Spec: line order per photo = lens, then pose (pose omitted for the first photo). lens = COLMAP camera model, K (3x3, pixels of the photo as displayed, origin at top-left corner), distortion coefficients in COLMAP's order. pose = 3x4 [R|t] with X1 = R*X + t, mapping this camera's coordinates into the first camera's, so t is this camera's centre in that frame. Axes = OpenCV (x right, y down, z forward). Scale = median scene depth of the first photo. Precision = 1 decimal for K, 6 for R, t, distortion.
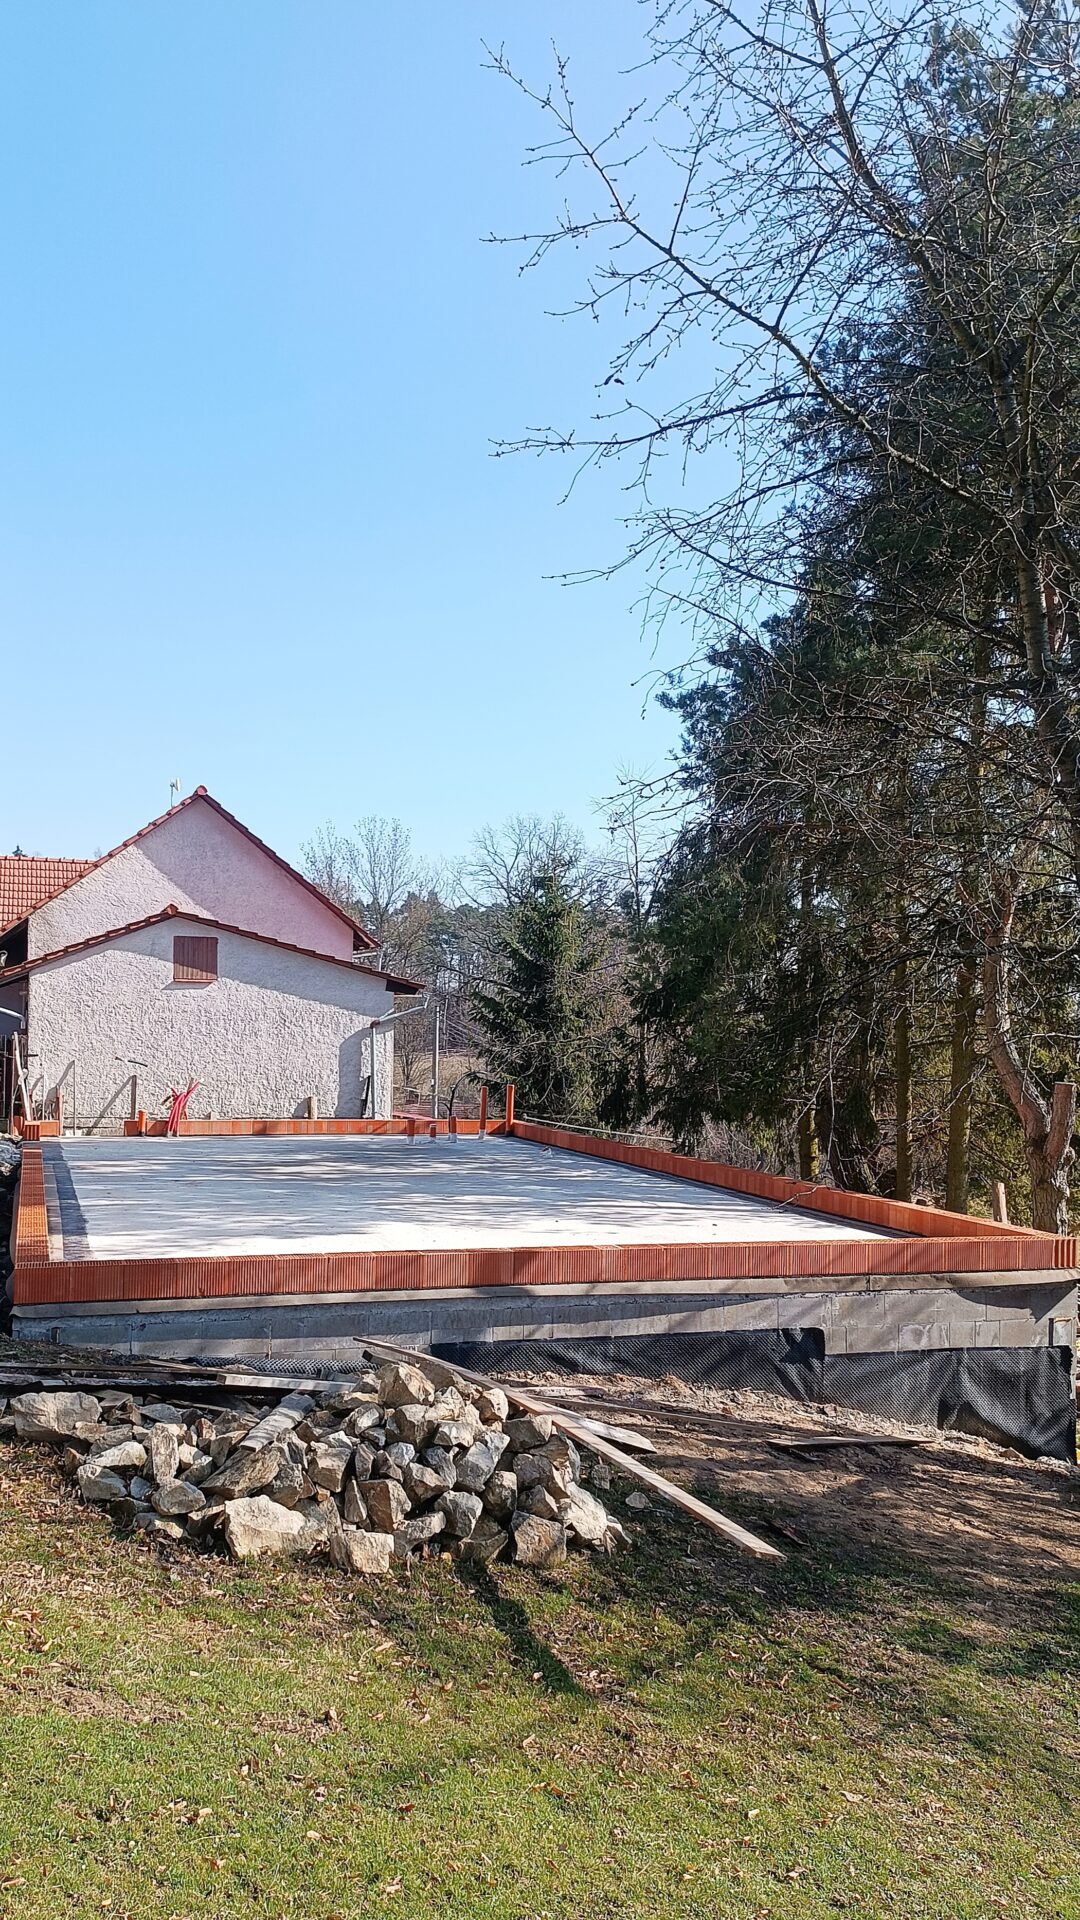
lens RADIAL K [[1474.1, 0, 499.5], [0, 1474.1, 1029.0], [0, 0, 1]] dist [0.085655, -0.004243]
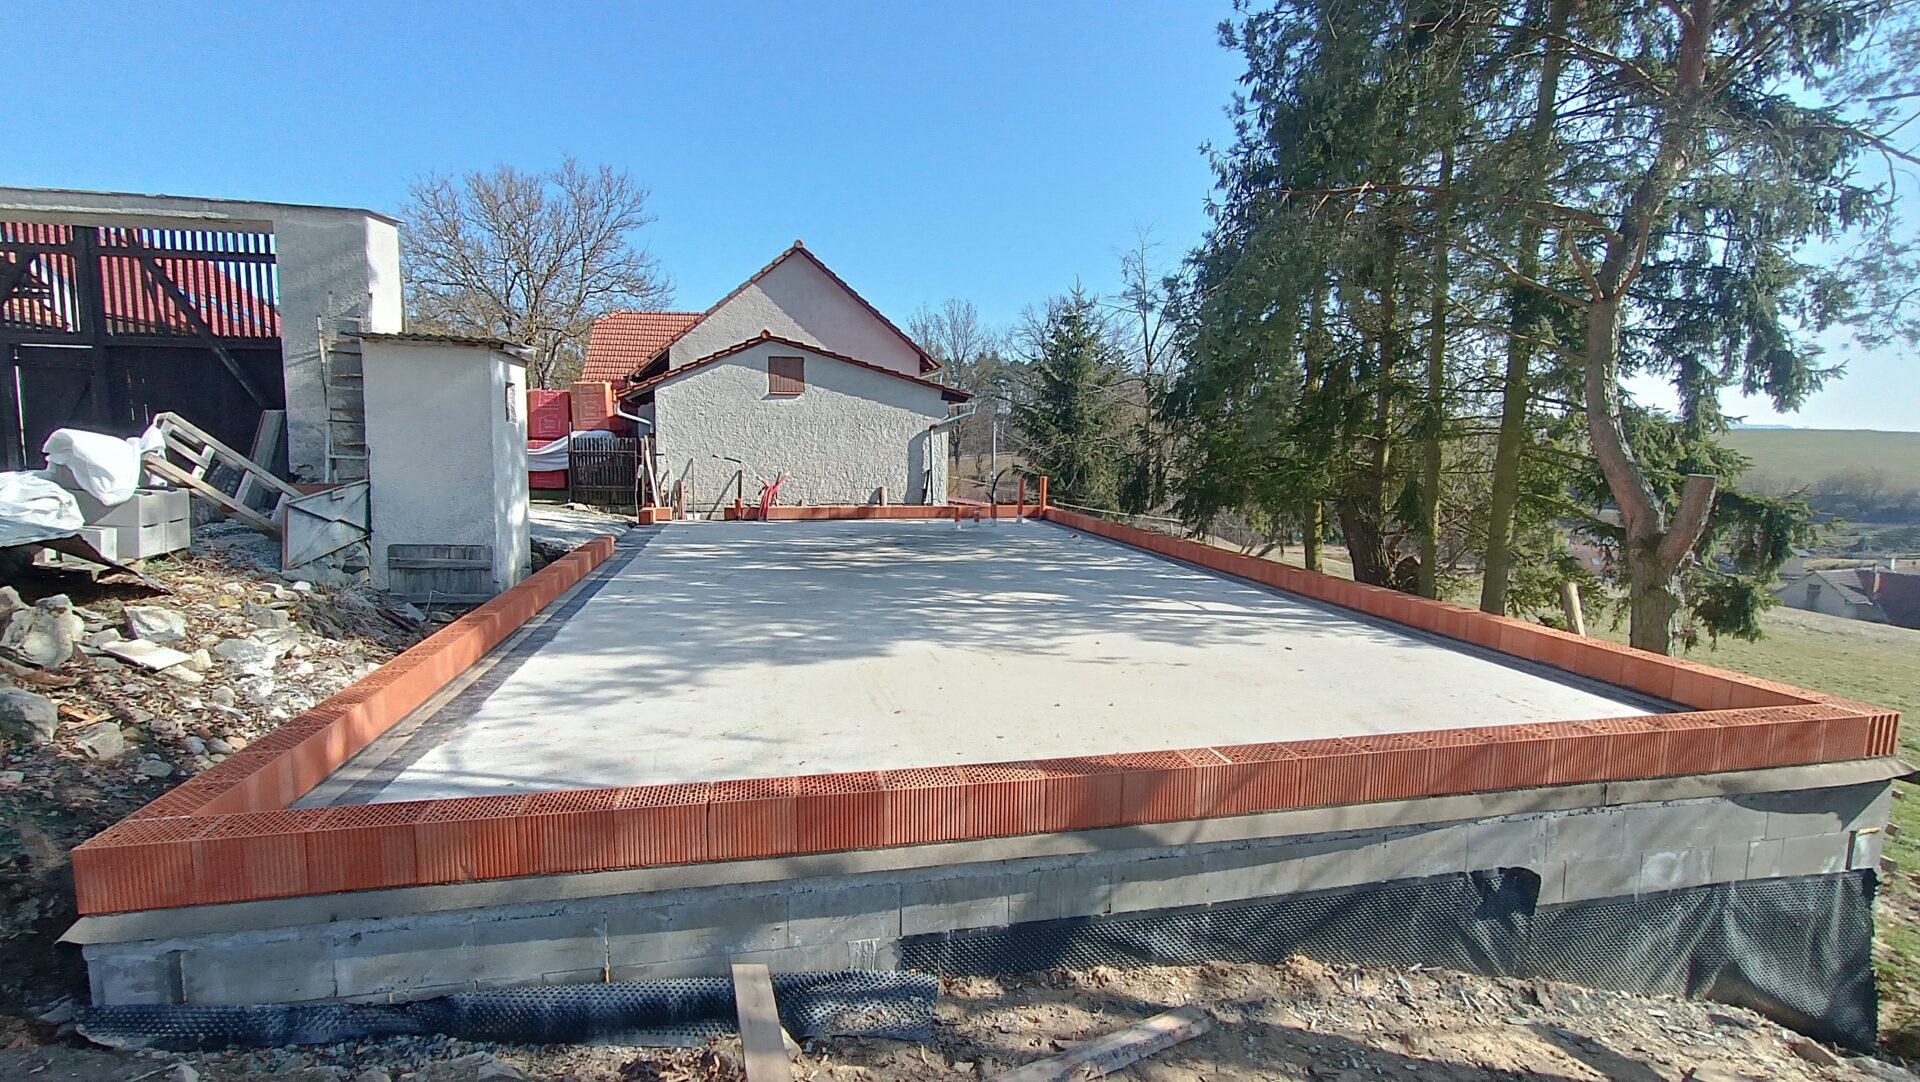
lens RADIAL K [[880.0, 0, 956.2], [0, 880.0, 541.8], [0, 0, 1]] dist [-0.027623, 0.022872]
pose [[0.995788, 0.002672, -0.091648, 0.003876], [0.007824, 0.993453, 0.113976, 0.012338], [0.091353, -0.114213, 0.989247, 0.407403]]
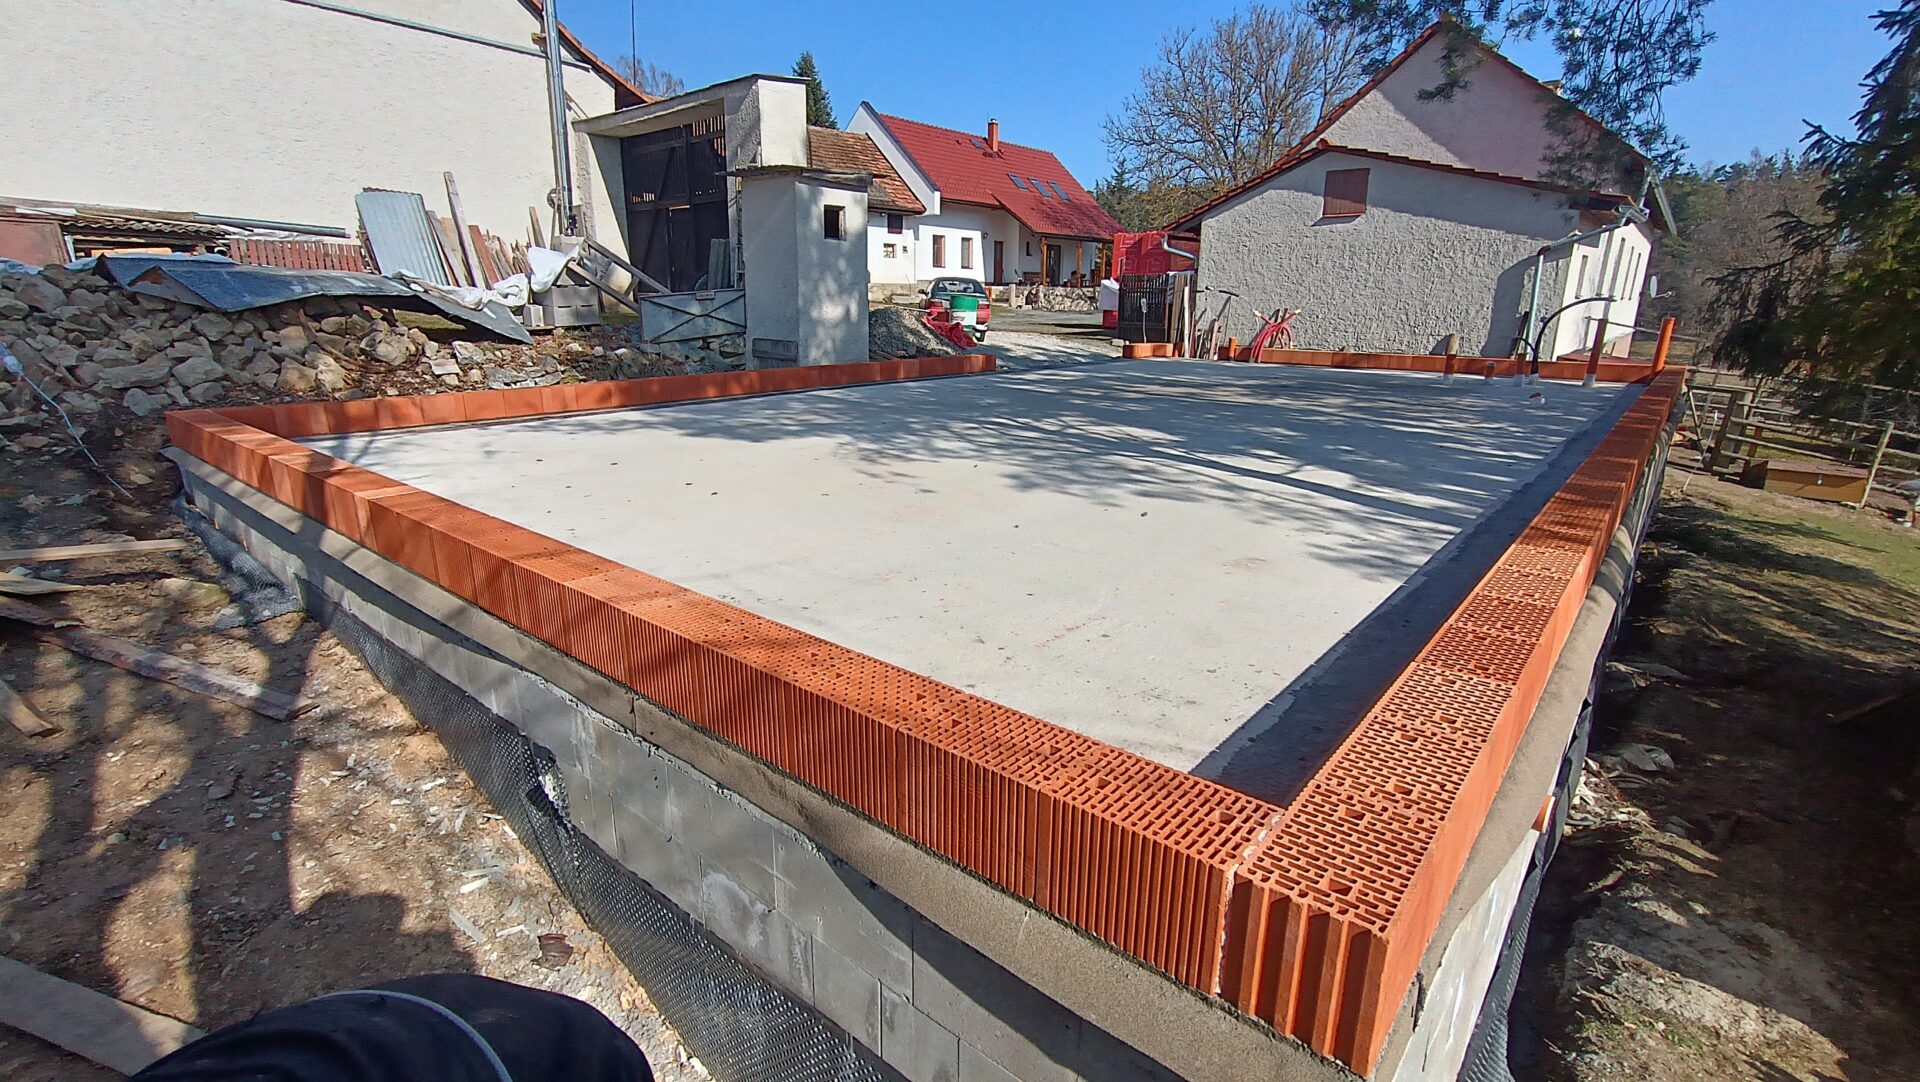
lens RADIAL K [[880.0, 0, 956.2], [0, 880.0, 541.8], [0, 0, 1]] dist [-0.027623, 0.022872]
pose [[0.528793, 0.212077, -0.821828, 0.300621], [0.002763, 0.967844, 0.251536, 0.050392], [0.848746, -0.135281, 0.511204, 0.635876]]
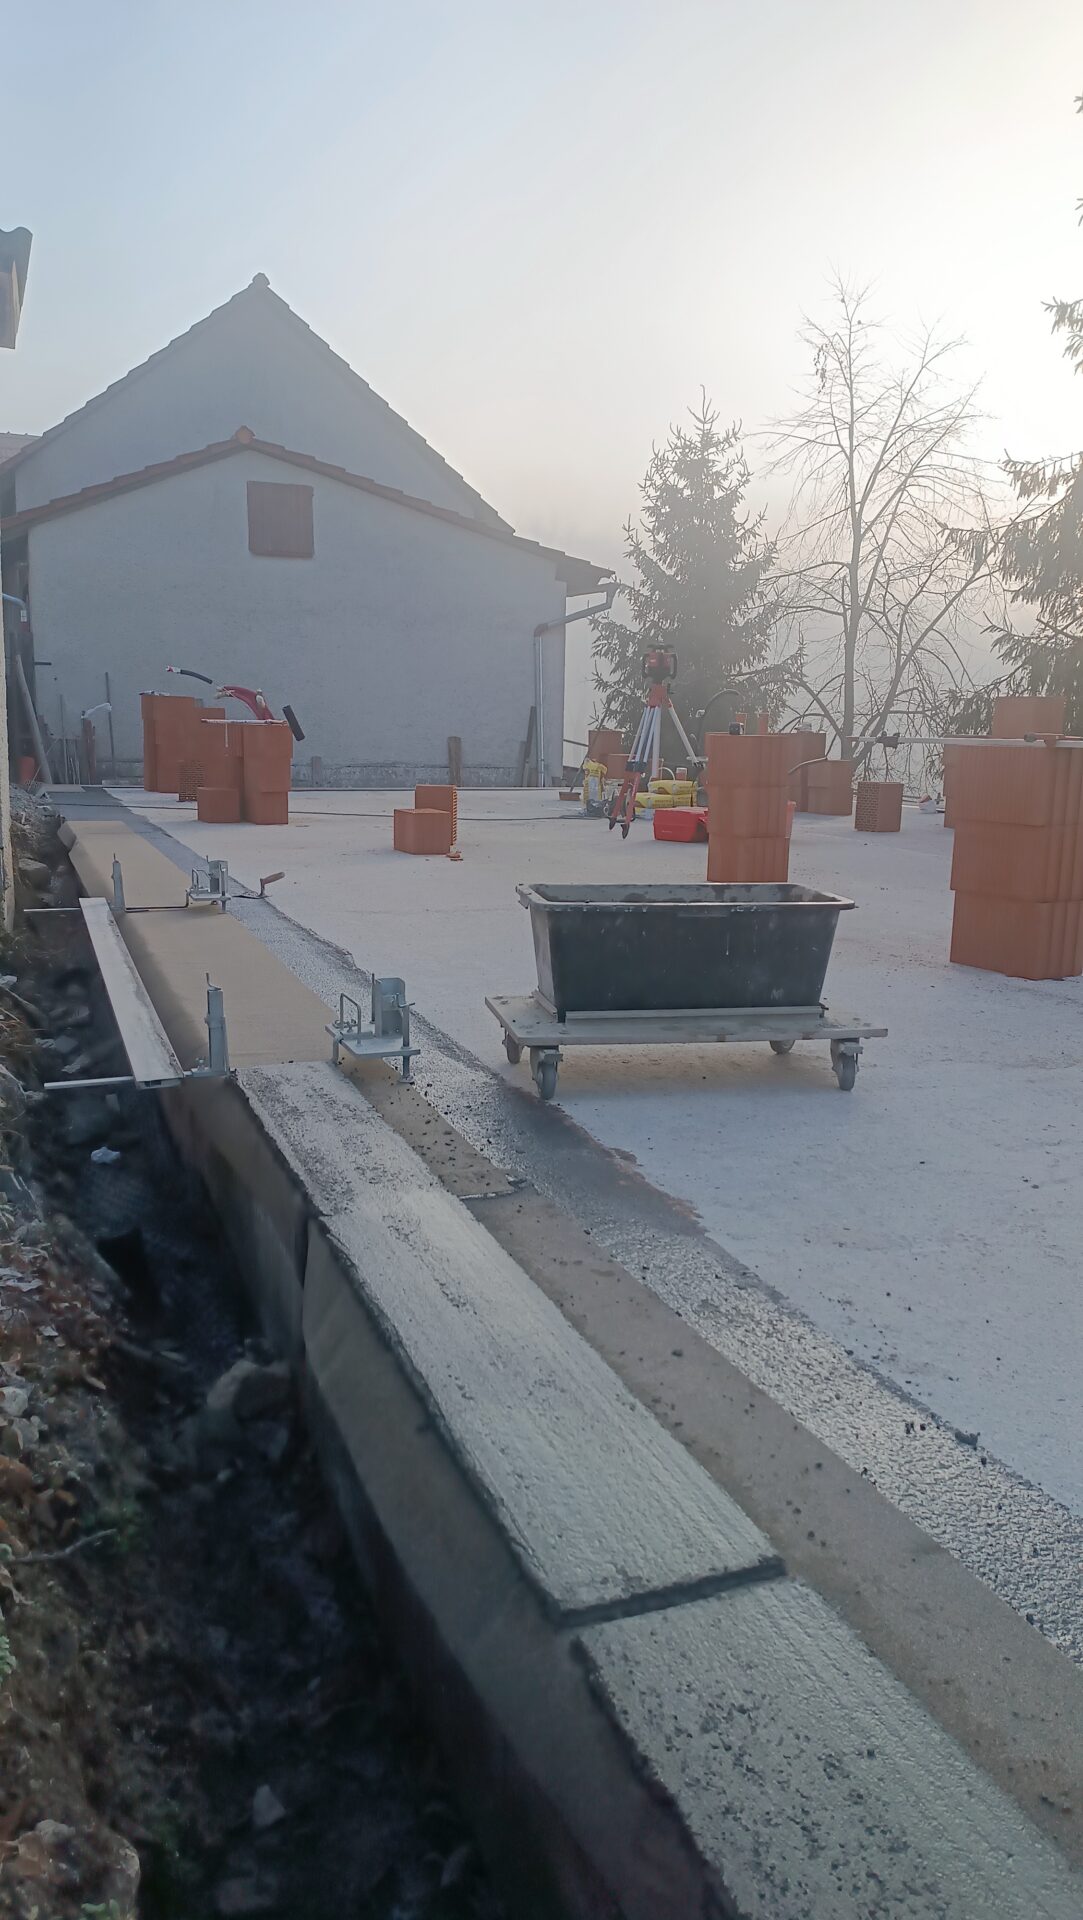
lens RADIAL K [[1370.5, 0, 541.5], [0, 1370.5, 960.0], [0, 0, 1]] dist [0.085052, -0.125705]
pose [[0.997531, -0.011515, 0.069273, -0.200599], [-0.000523, 0.985220, 0.171295, 0.058202], [-0.070222, -0.170909, 0.982781, 0.531878]]
